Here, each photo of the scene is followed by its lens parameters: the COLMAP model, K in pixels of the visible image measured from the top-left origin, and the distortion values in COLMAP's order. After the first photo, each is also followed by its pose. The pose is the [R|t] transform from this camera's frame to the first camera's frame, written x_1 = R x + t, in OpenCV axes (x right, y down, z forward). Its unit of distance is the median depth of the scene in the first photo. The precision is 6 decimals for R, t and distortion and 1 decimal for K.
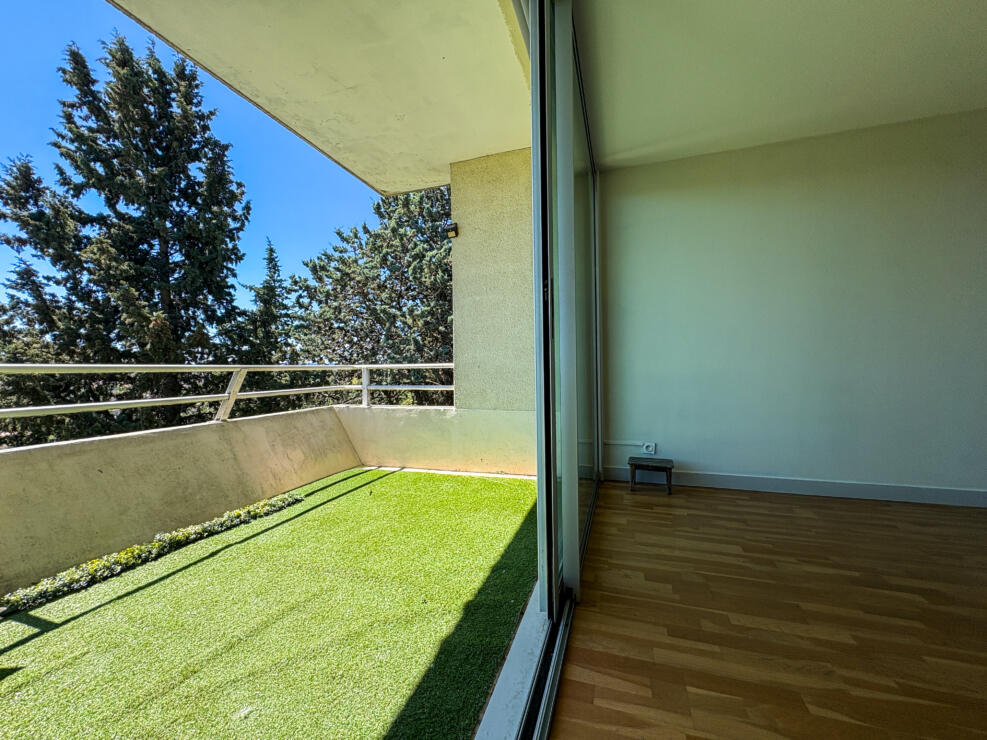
lens RADIAL K [[394.1, 0, 493.5], [0, 394.1, 370.0], [0, 0, 1]] dist [-0.000349, 0.000379]
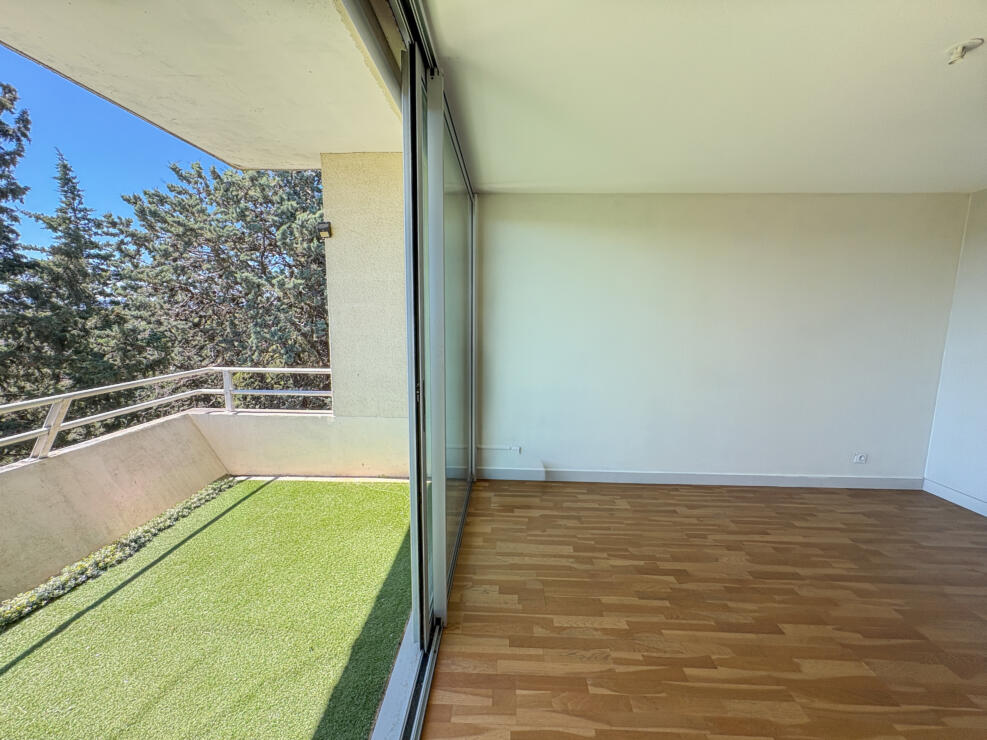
lens RADIAL K [[401.9, 0, 493.5], [0, 401.9, 370.0], [0, 0, 1]] dist [0.000253, 0.000016]
pose [[0.959559, -0.014526, 0.281132, 0.009943], [-0.022105, 0.991696, 0.126686, -0.264285], [-0.280638, -0.127777, 0.951270, -0.105229]]
